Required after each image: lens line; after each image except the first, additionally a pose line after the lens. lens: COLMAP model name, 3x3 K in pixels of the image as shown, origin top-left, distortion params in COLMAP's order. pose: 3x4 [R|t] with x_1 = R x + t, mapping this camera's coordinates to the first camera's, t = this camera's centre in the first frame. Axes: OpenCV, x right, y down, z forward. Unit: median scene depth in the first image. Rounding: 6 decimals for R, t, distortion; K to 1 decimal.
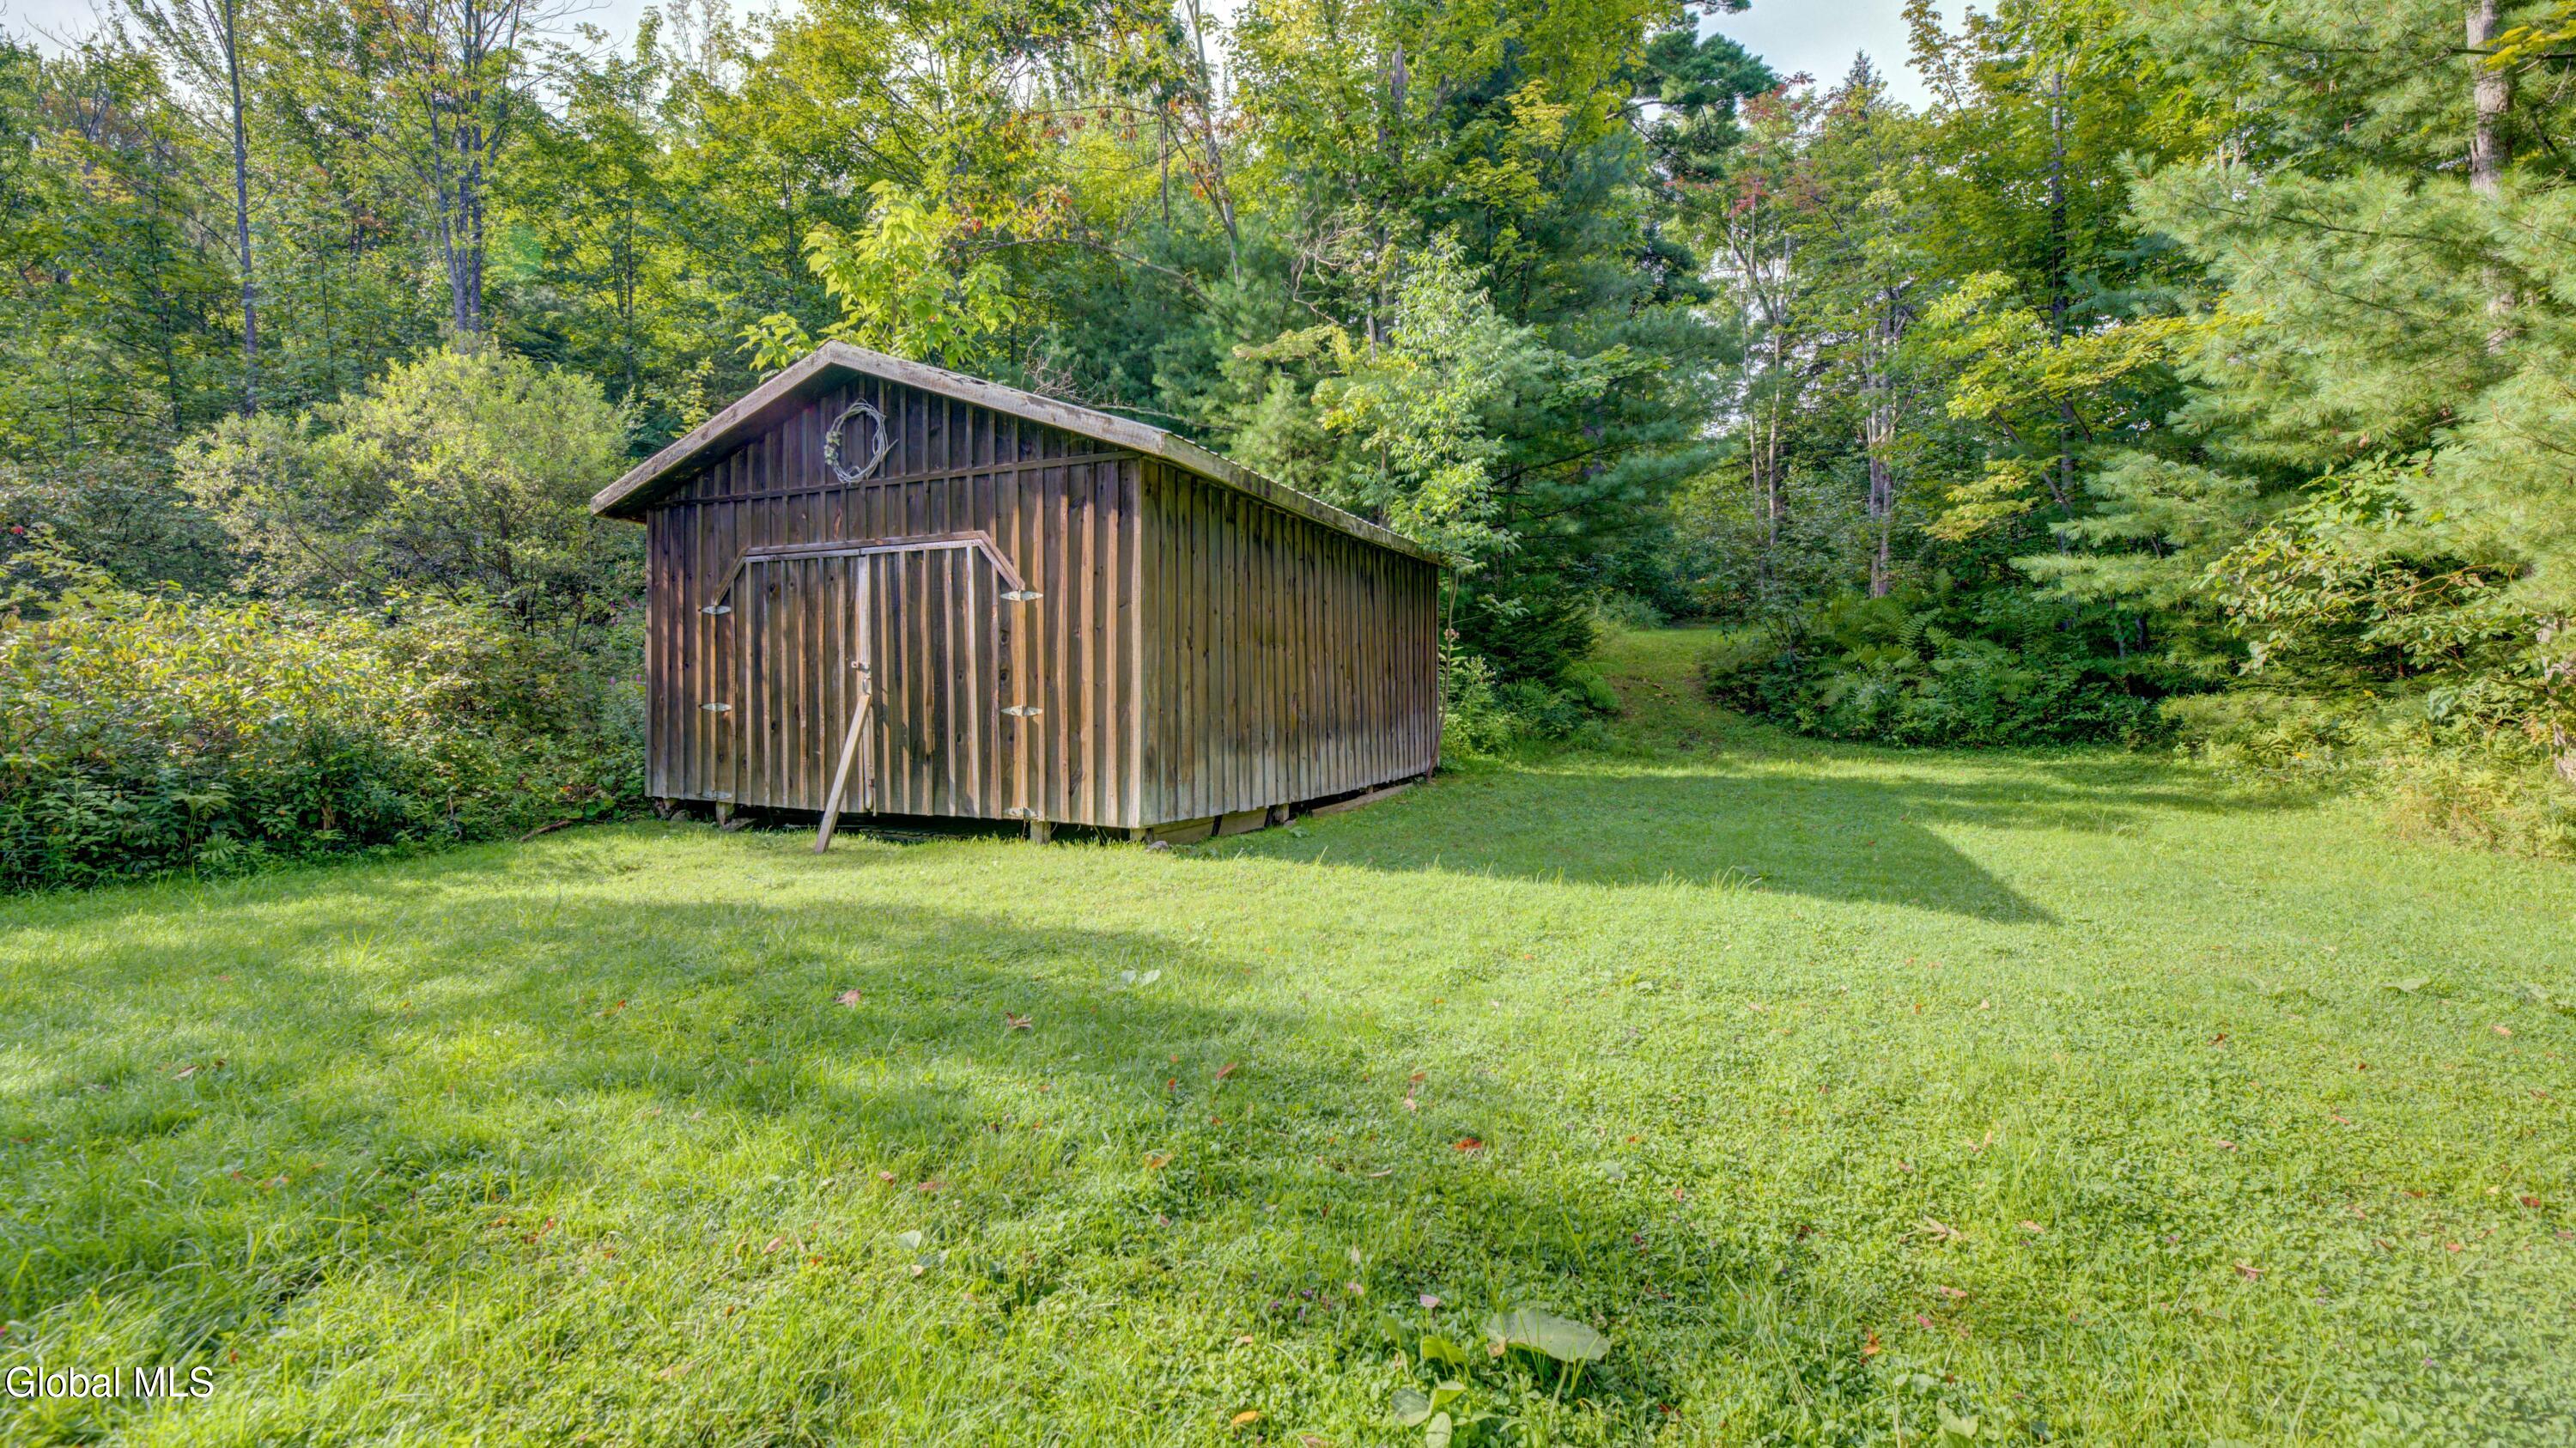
lens RADIAL K [[1060.5, 0, 1286.8], [0, 1060.5, 719.9], [0, 0, 1]] dist [-0.001211, -0.000001]
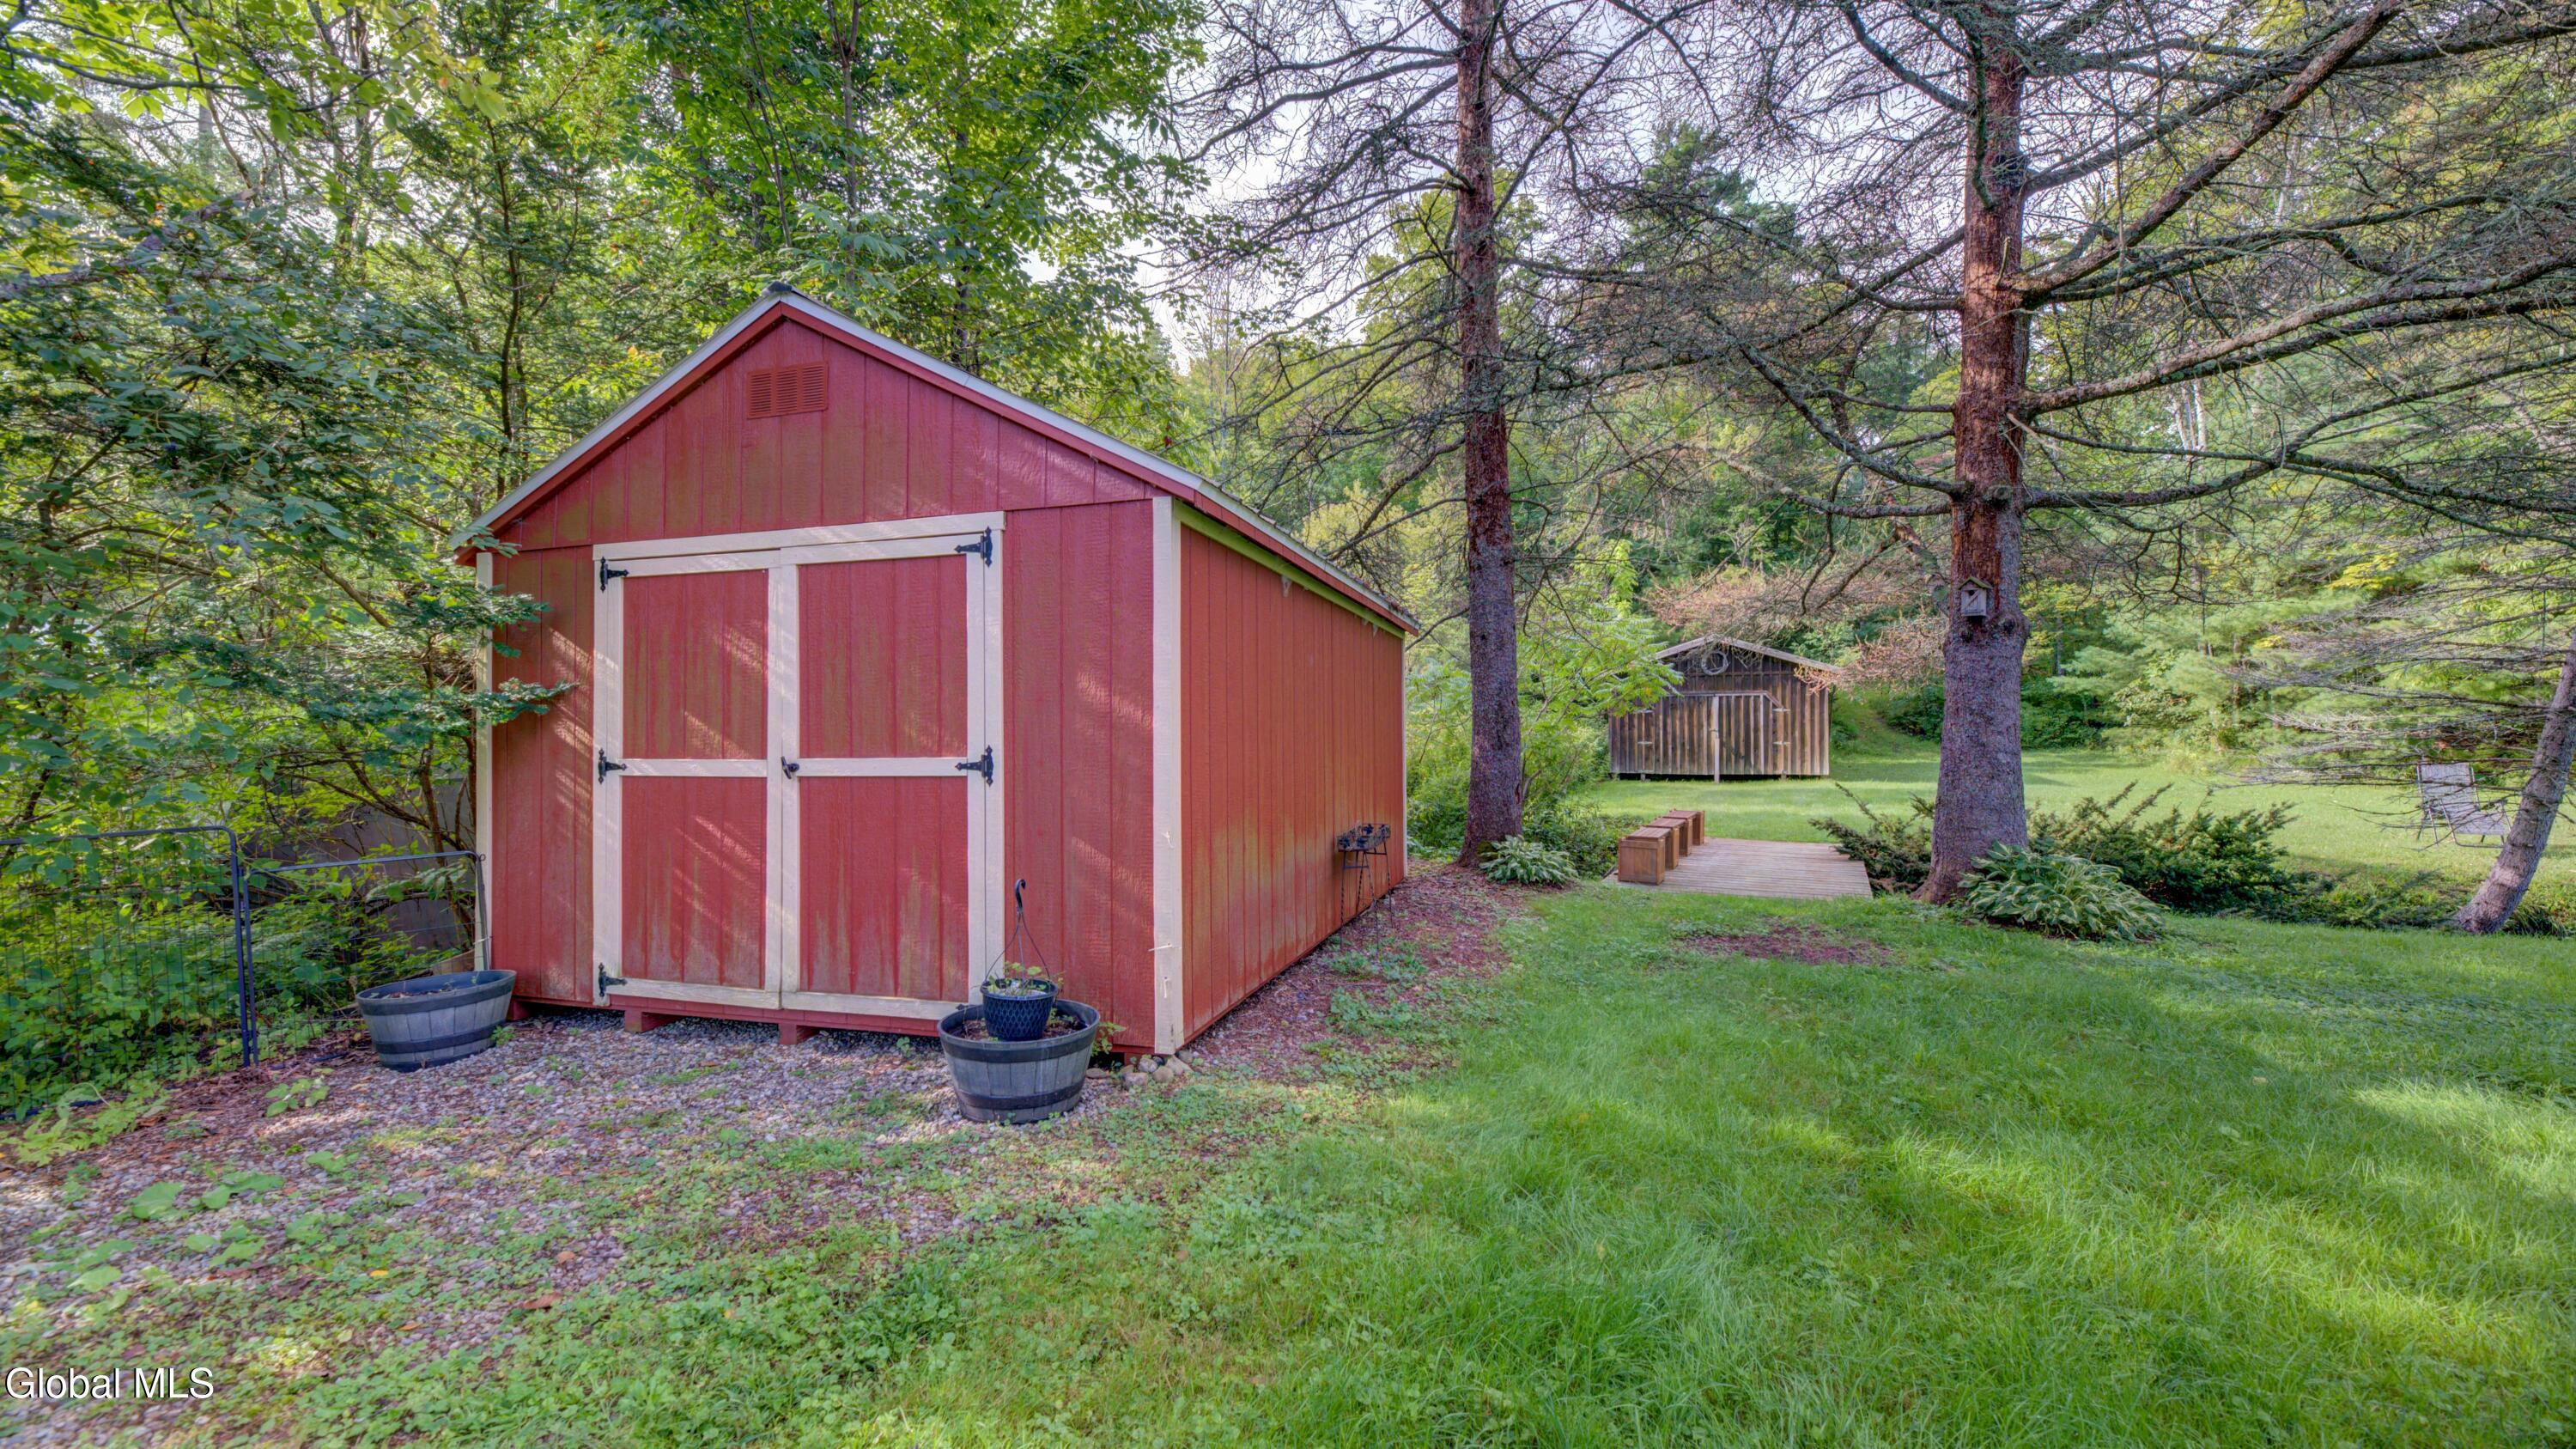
lens RADIAL K [[1060.6, 0, 1288.0], [0, 1060.6, 731.6], [0, 0, 1]] dist [-0.001211, -0.000001]
pose [[0.999354, -0.020095, 0.029798, -1.439582], [0.020354, 0.999757, -0.008412, -0.037268], [-0.029622, 0.009013, 0.999521, -1.776449]]
